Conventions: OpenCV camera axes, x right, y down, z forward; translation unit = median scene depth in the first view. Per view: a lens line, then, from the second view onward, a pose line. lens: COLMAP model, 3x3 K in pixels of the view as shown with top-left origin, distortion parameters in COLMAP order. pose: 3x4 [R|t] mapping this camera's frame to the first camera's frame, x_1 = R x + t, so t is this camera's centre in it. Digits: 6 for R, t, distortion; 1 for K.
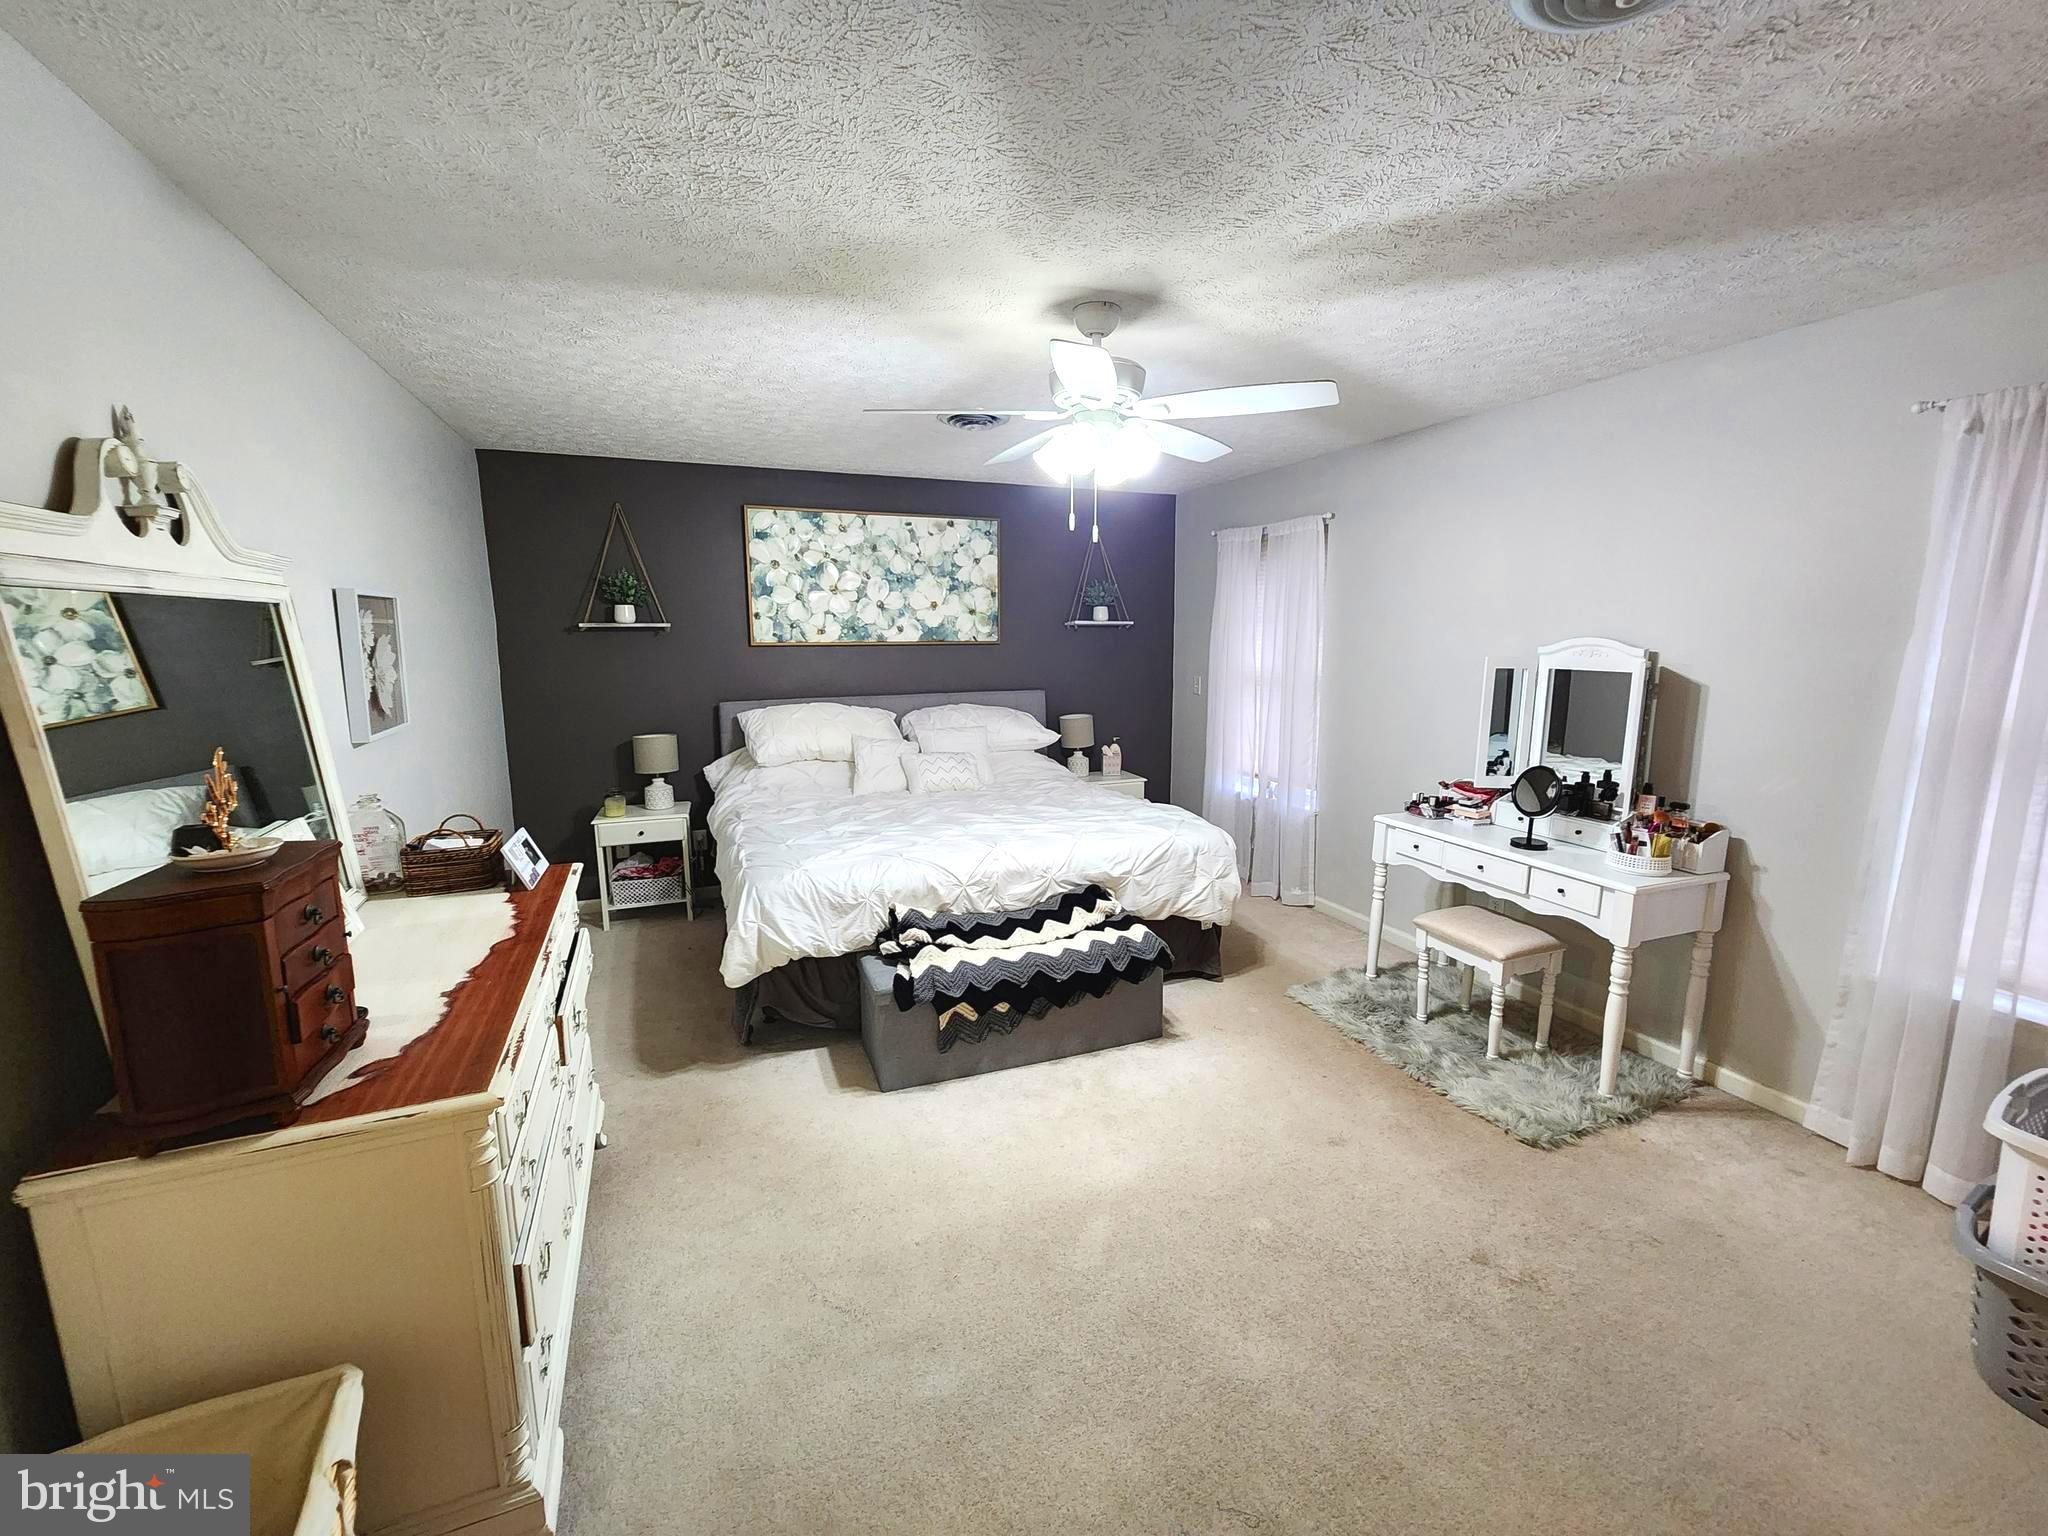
lens RADIAL K [[841.7, 0, 1033.5], [0, 841.7, 759.0], [0, 0, 1]] dist [0.002799, -0.001229]
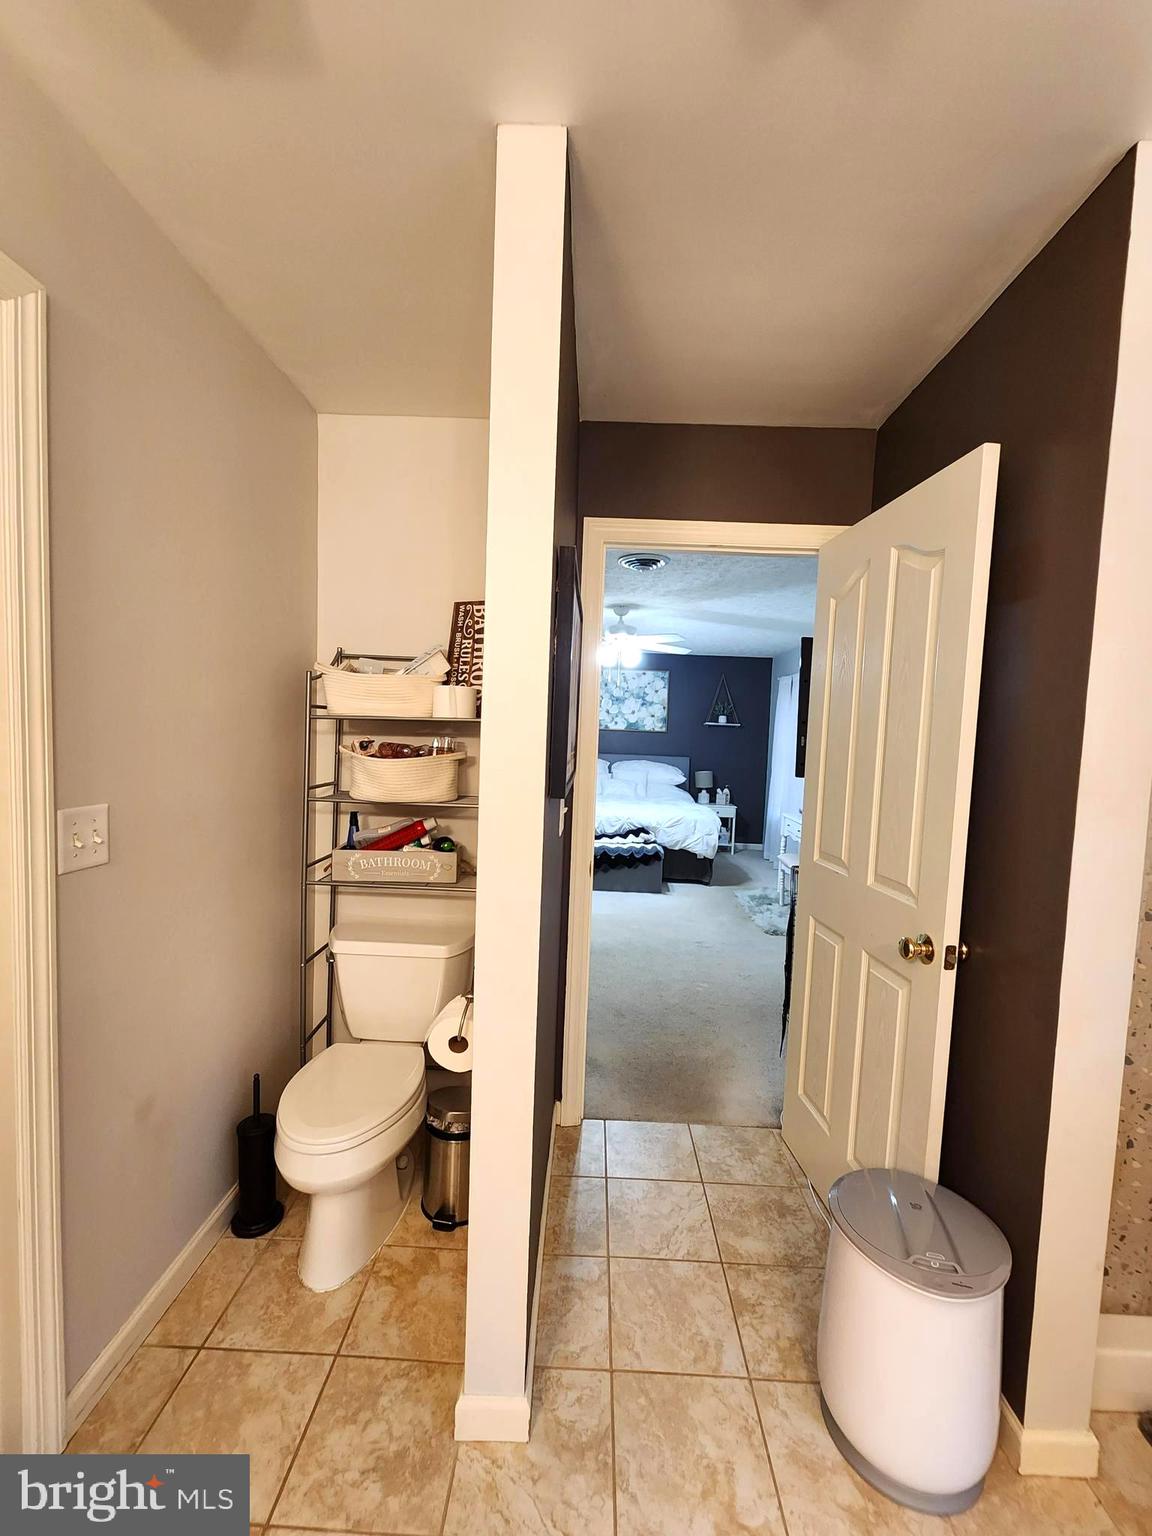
lens RADIAL K [[631.2, 0, 575.7], [0, 631.2, 776.4], [0, 0, 1]] dist [0.002799, -0.001229]
pose [[0.911072, 0.068016, -0.406597, 0.413809], [-0.105880, 0.991817, -0.071337, 0.104115], [0.398418, 0.108043, 0.910818, -0.473396]]
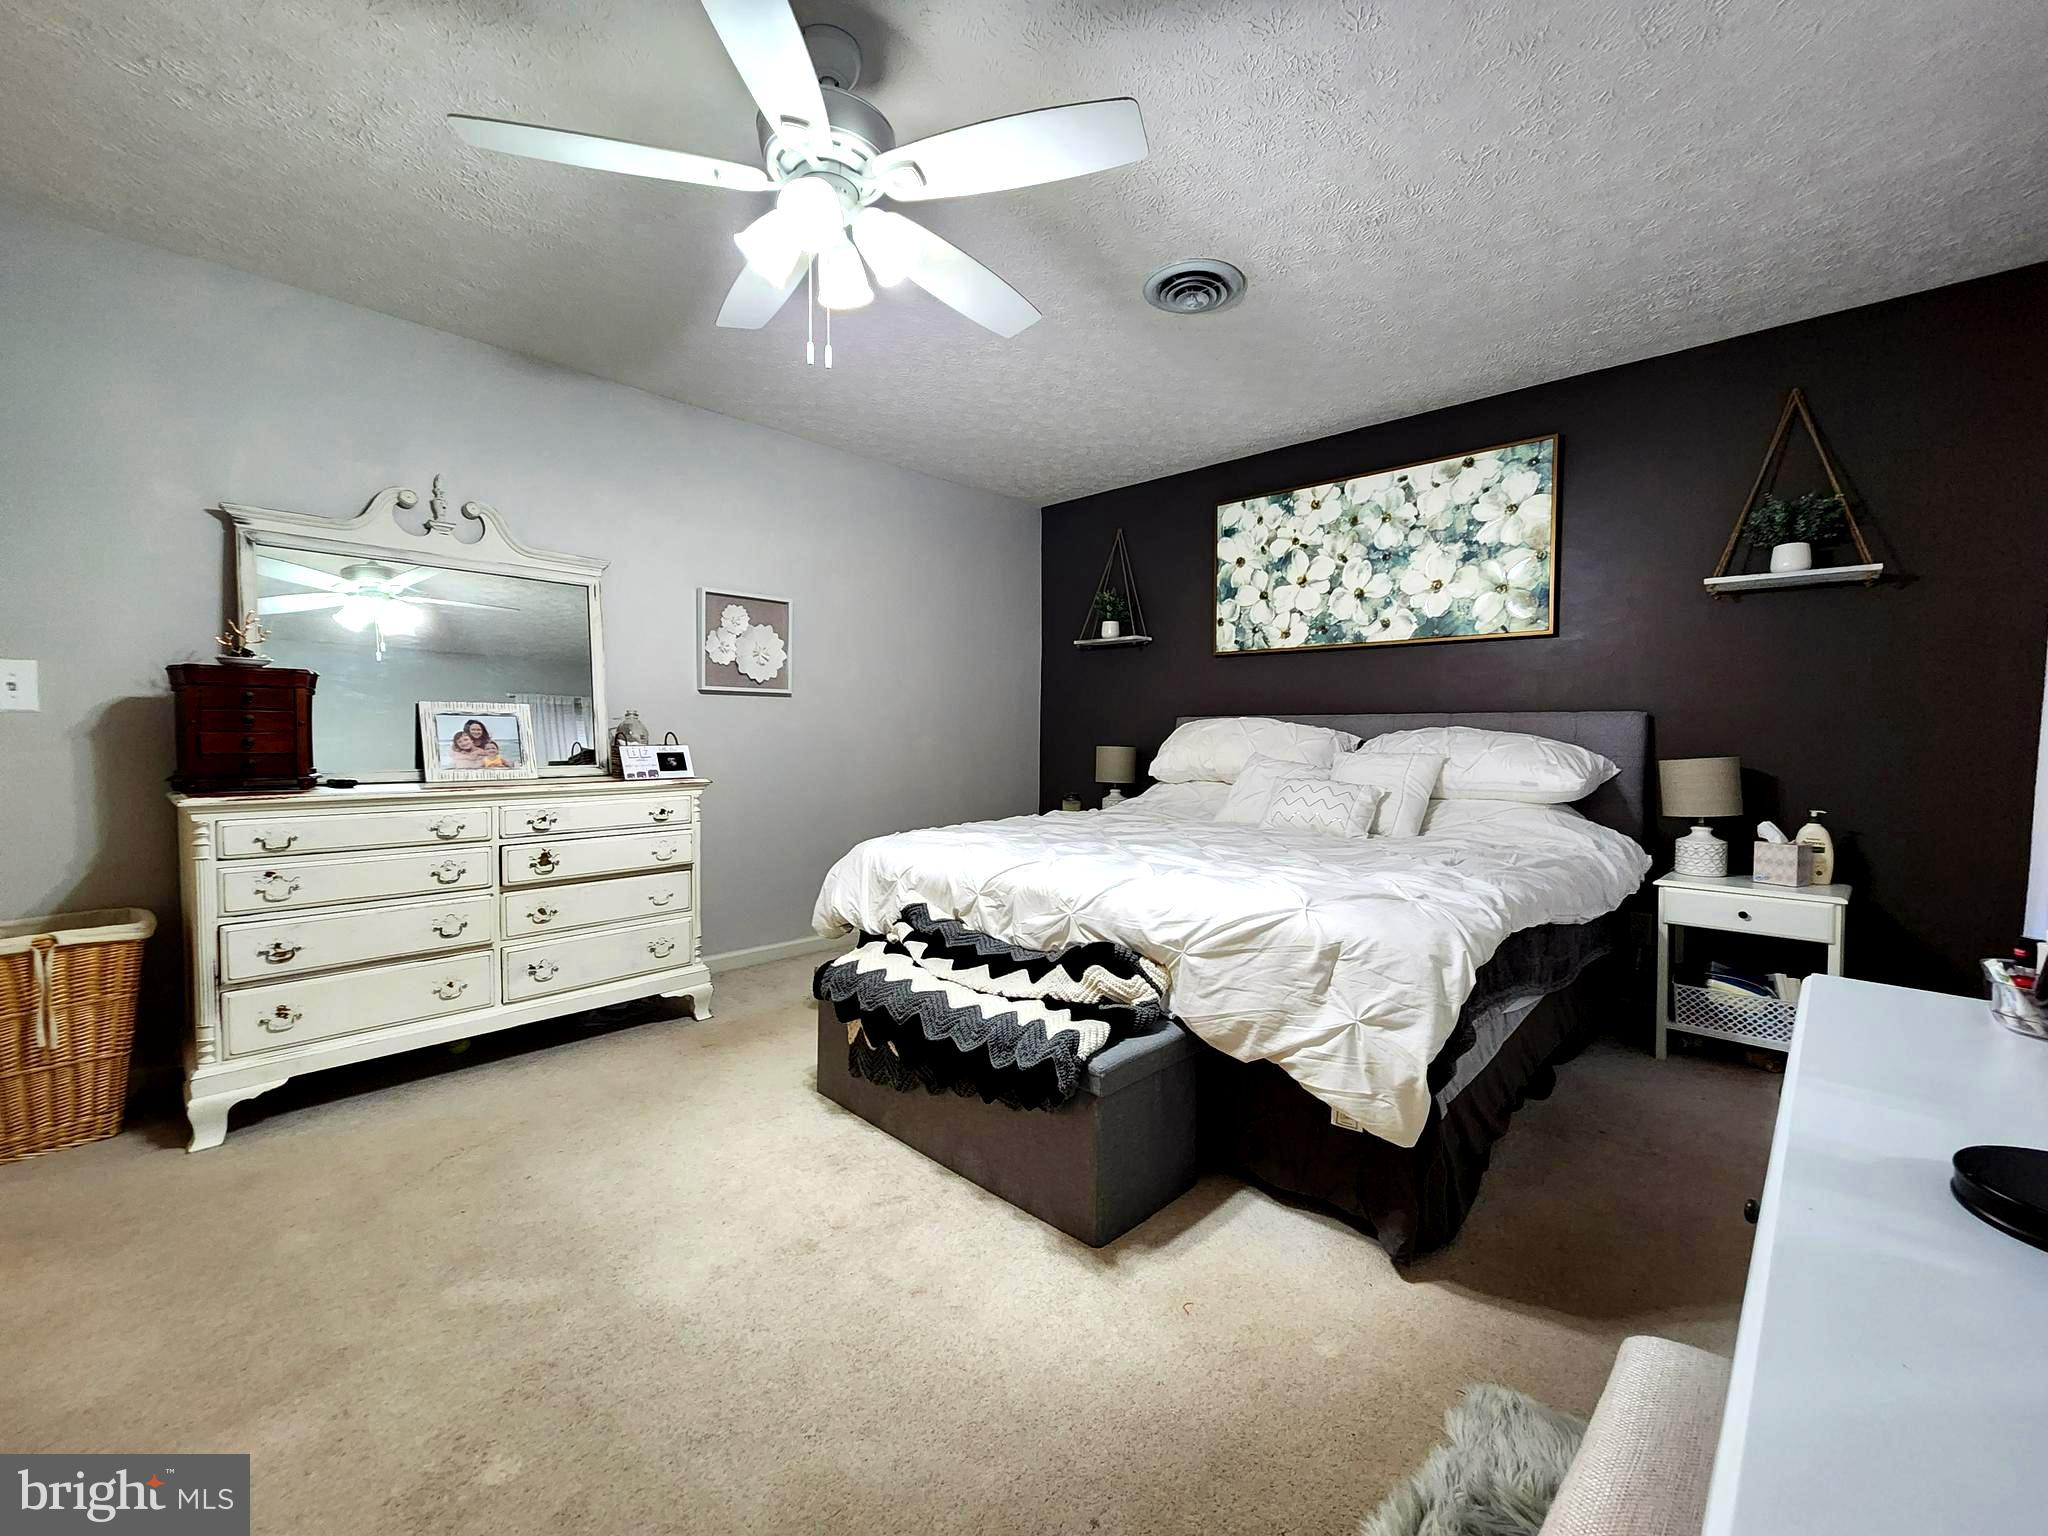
lens RADIAL K [[841.7, 0, 1033.5], [0, 841.7, 759.0], [0, 0, 1]] dist [0.002799, -0.001229]
pose [[0.409739, 0.033783, -0.911577, 0.401353], [-0.150407, 0.988139, -0.030985, 0.030979], [0.899717, 0.149803, 0.409961, 0.462513]]
